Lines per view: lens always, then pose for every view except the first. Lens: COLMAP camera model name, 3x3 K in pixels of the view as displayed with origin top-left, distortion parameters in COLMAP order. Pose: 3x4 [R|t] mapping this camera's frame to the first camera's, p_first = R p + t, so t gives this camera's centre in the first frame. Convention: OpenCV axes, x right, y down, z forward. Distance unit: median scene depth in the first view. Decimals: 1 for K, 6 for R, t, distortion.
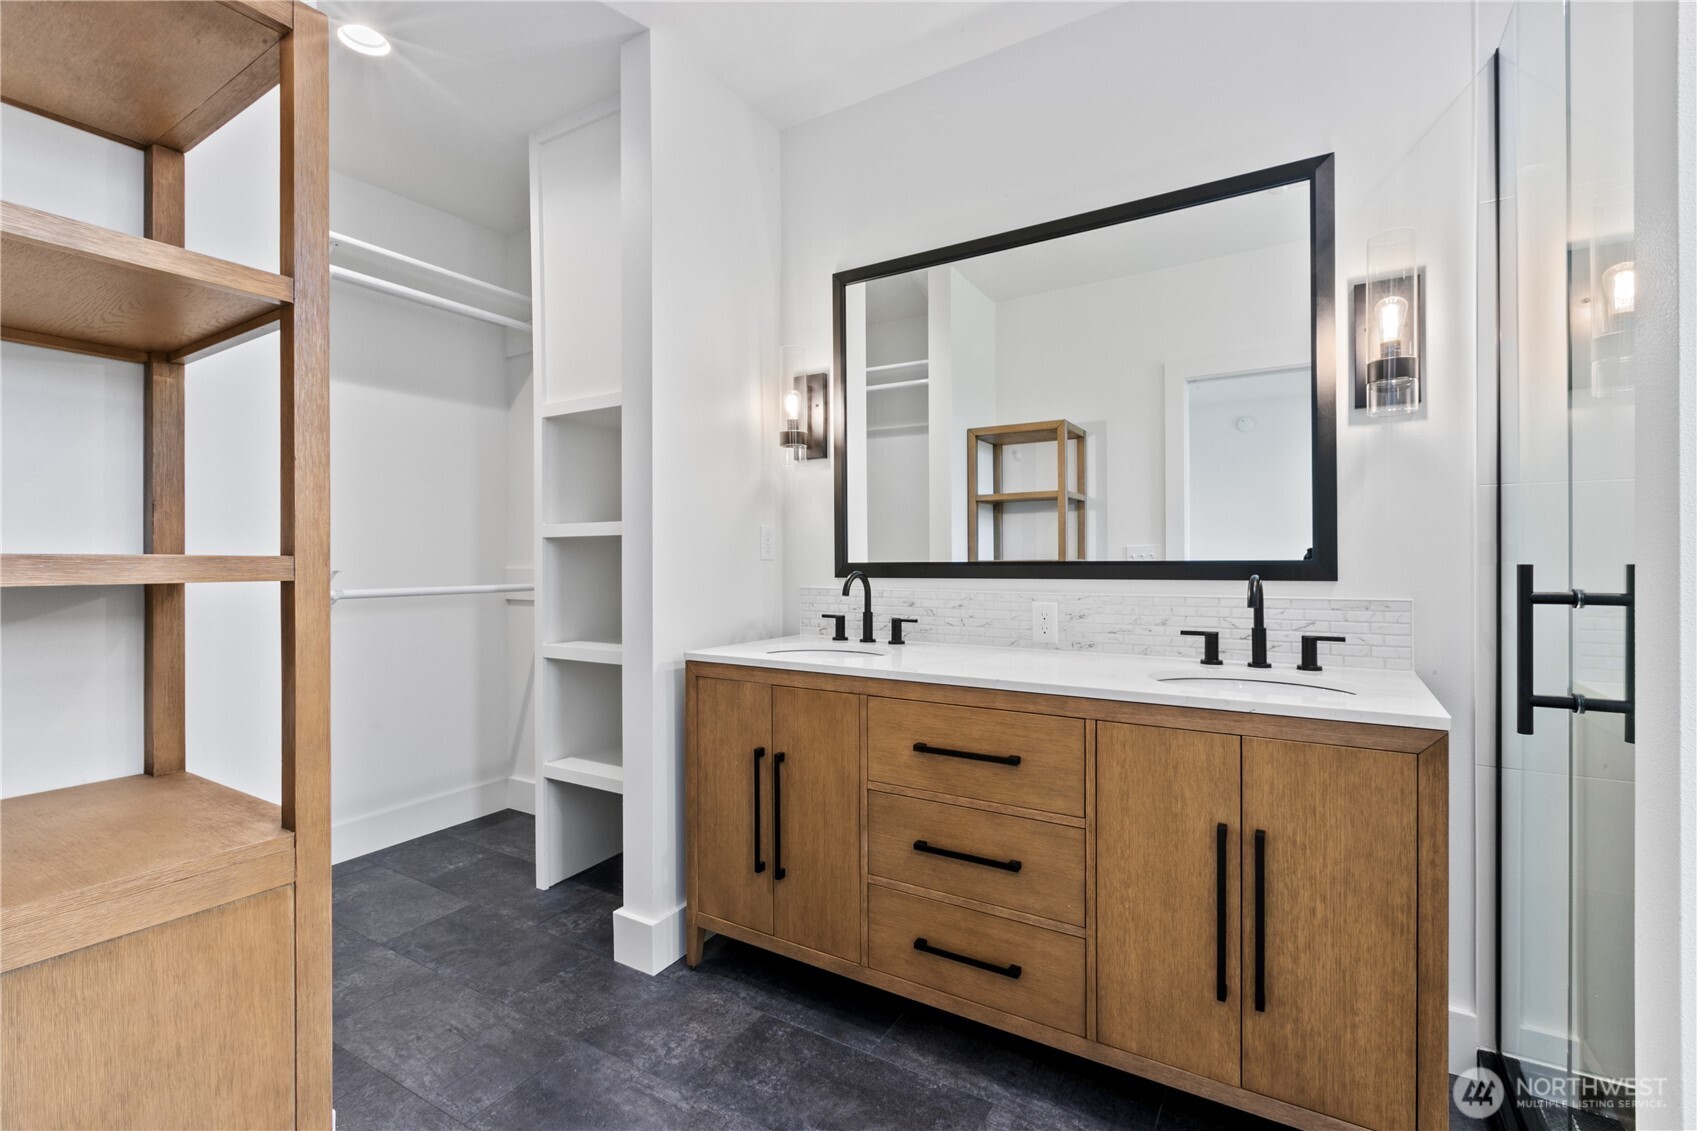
lens RADIAL K [[767.3, 0, 844.1], [0, 767.3, 559.7], [0, 0, 1]] dist [0.004346, -0.001810]
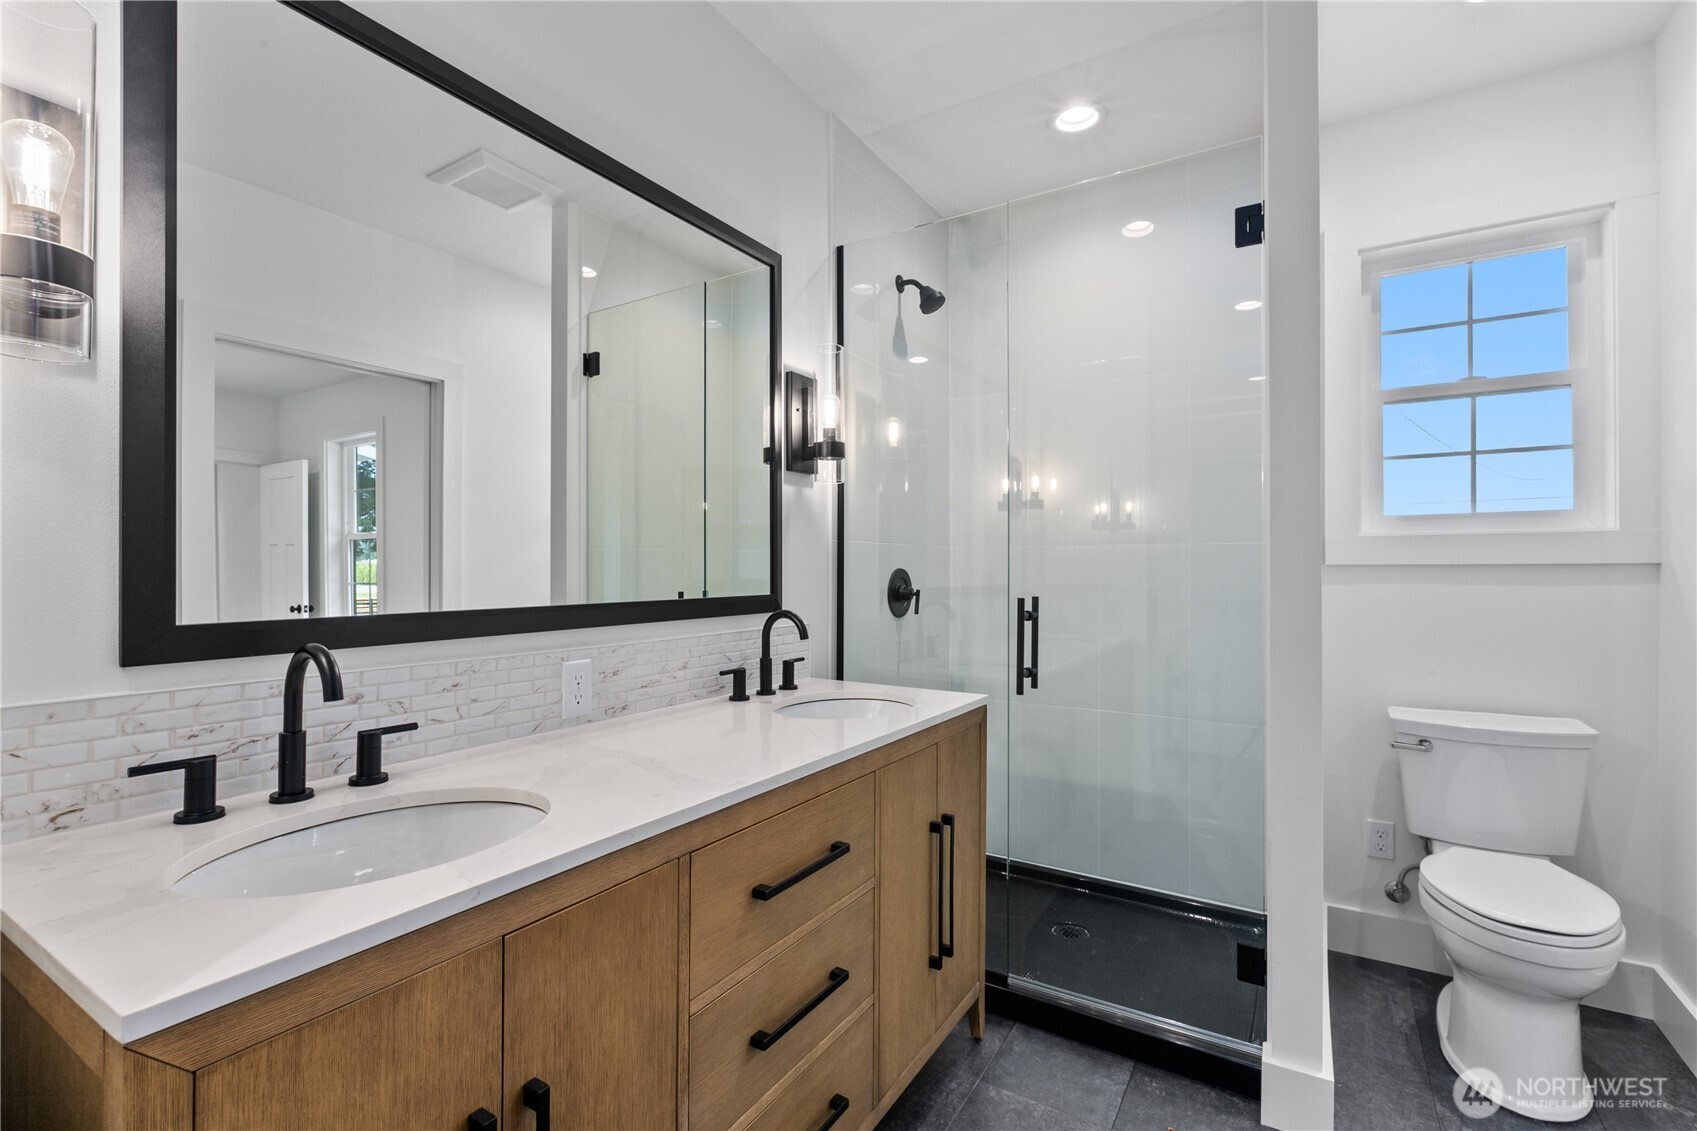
lens RADIAL K [[767.3, 0, 844.7], [0, 767.3, 571.2], [0, 0, 1]] dist [0.004346, -0.001810]
pose [[-0.001943, 0.001104, 0.999998, -0.513089], [0.000069, 0.999999, -0.001104, -0.030752], [-0.999998, 0.000067, -0.001943, 0.841458]]
